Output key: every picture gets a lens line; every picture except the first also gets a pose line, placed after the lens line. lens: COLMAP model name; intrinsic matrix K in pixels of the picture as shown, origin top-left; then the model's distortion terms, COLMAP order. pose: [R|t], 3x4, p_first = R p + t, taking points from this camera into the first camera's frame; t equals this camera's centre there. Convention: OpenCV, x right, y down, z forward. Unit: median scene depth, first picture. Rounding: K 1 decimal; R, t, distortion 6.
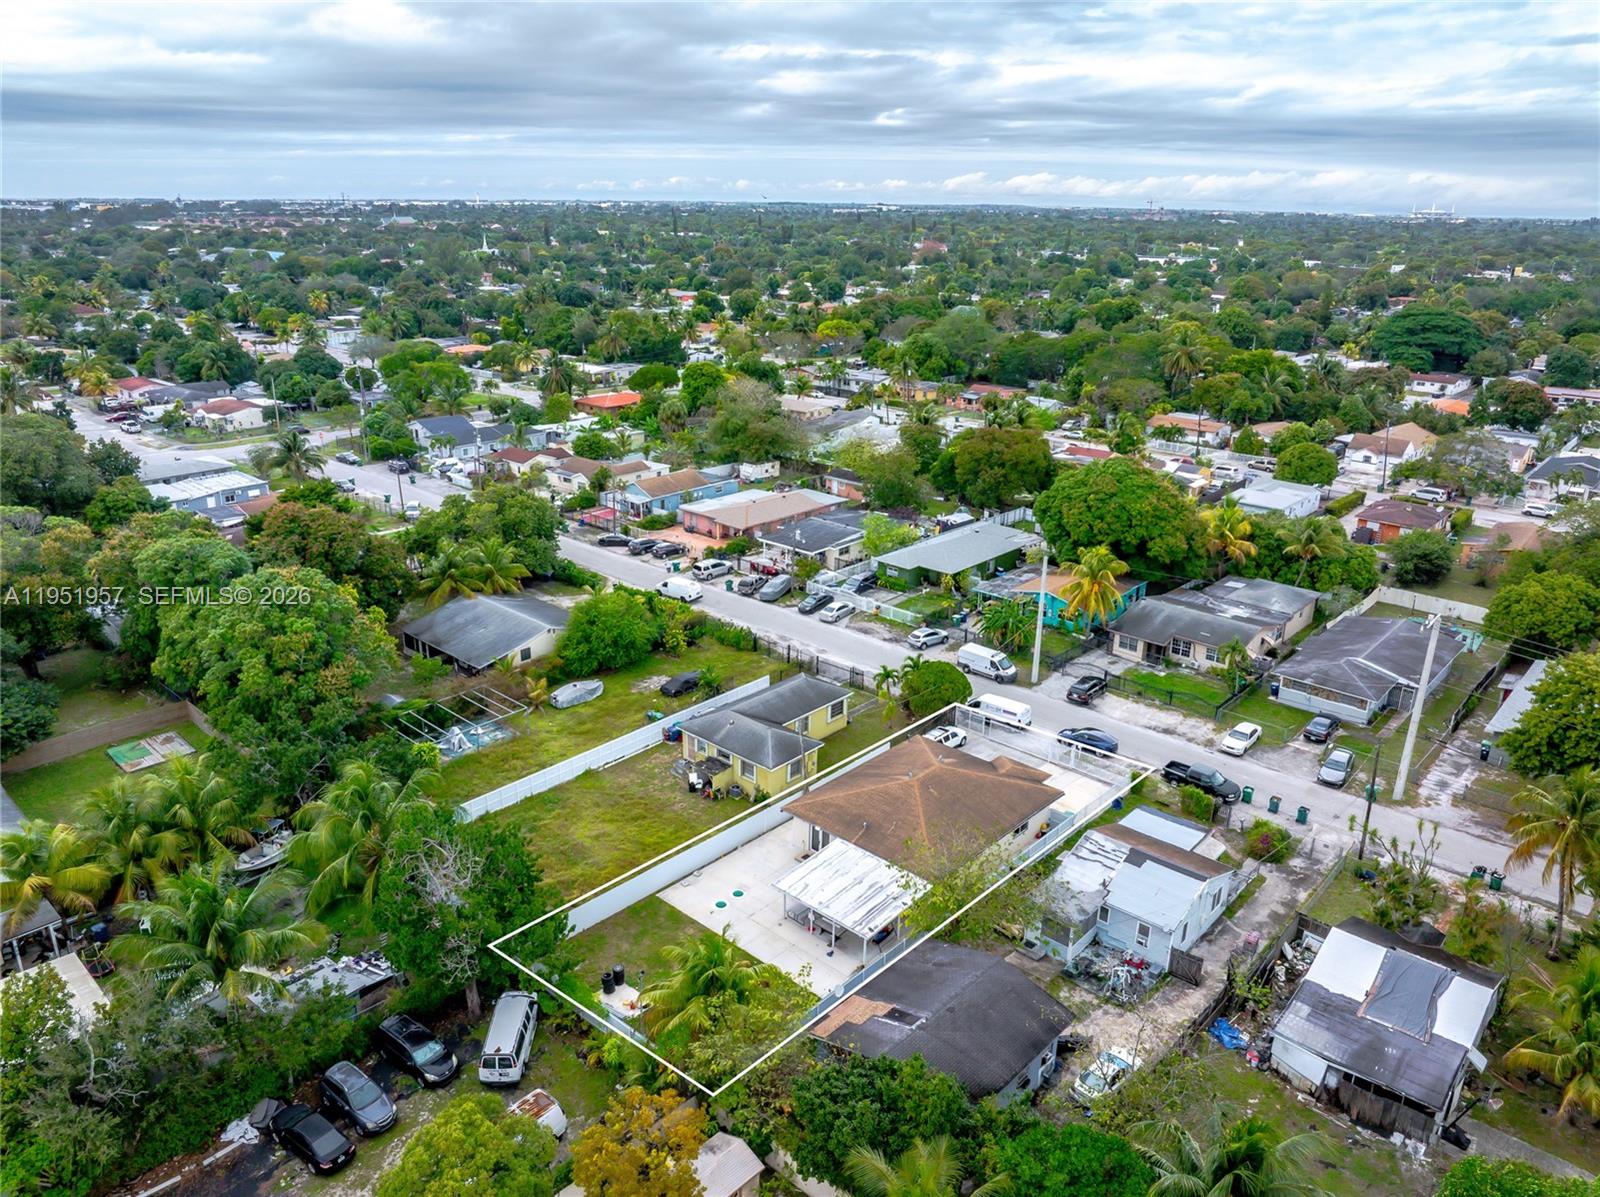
lens RADIAL K [[1124.2, 0, 791.5], [0, 1124.2, 592.6], [0, 0, 1]] dist [-0.027623, -0.004306]
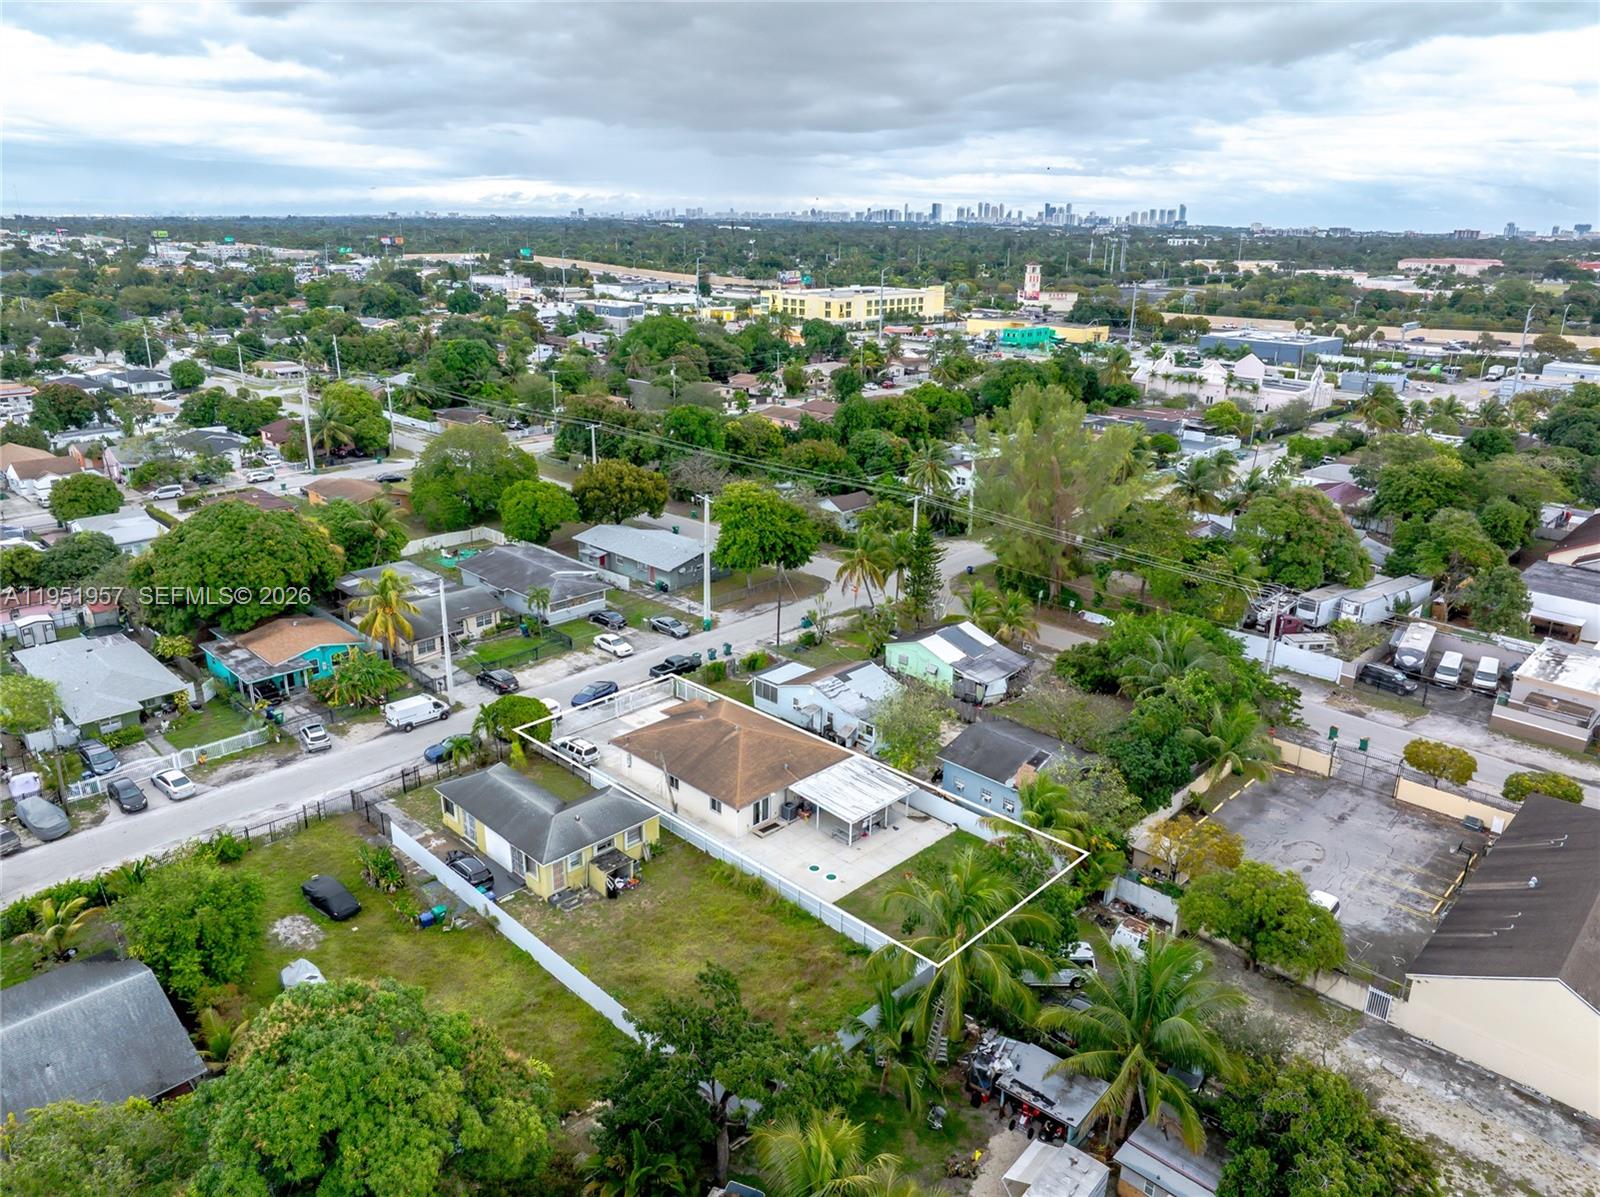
lens RADIAL K [[1124.2, 0, 791.5], [0, 1124.2, 592.6], [0, 0, 1]] dist [-0.027623, -0.004306]
pose [[0.037944, -0.329510, 0.943390, -0.654539], [0.321144, 0.898009, 0.300742, -0.204610], [-0.946270, 0.291553, 0.139894, 0.518453]]
